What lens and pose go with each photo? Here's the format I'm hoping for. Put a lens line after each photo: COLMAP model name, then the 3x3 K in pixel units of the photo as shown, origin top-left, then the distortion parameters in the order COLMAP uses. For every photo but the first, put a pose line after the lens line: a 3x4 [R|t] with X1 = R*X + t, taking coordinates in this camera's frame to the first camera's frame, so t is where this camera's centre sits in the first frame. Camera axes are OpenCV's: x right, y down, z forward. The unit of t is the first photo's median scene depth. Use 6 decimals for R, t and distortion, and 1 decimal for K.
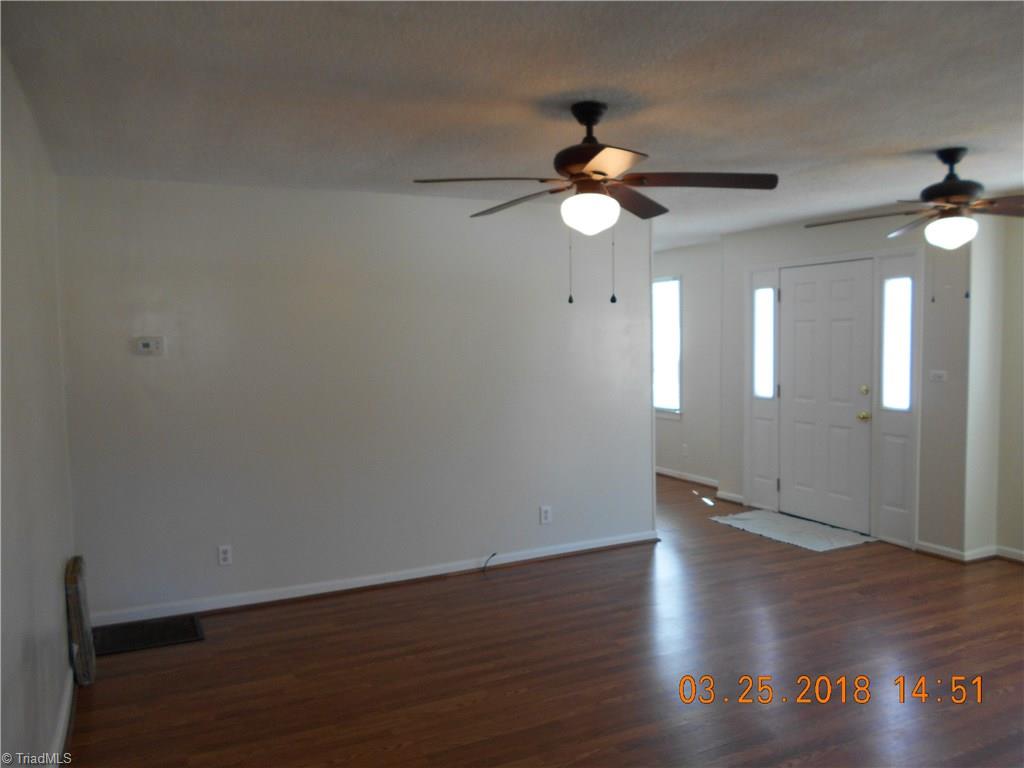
lens RADIAL K [[776.3, 0, 512.0], [0, 776.3, 384.0], [0, 0, 1]] dist [-0.053848, 0.135778]
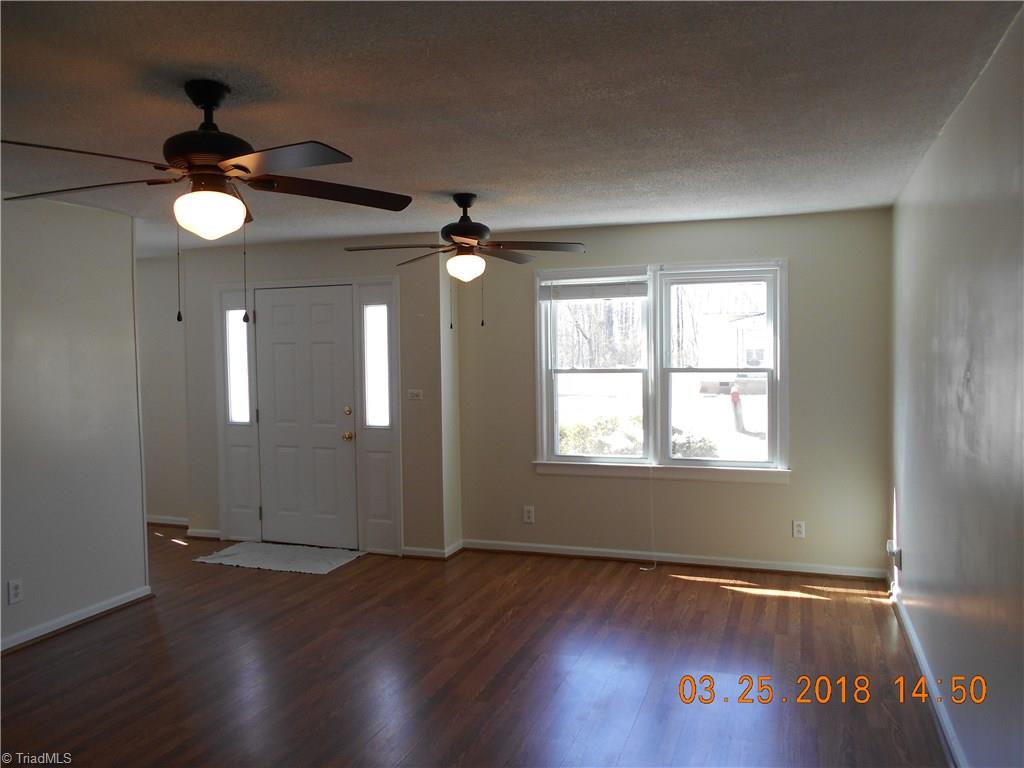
lens RADIAL K [[792.0, 0, 512.0], [0, 792.0, 384.0], [0, 0, 1]] dist [-0.058393, 0.054355]
pose [[0.729725, -0.025413, 0.683268, -0.116253], [0.045343, 0.998908, -0.011274, -0.006486], [-0.682235, 0.039208, 0.730081, 0.080238]]
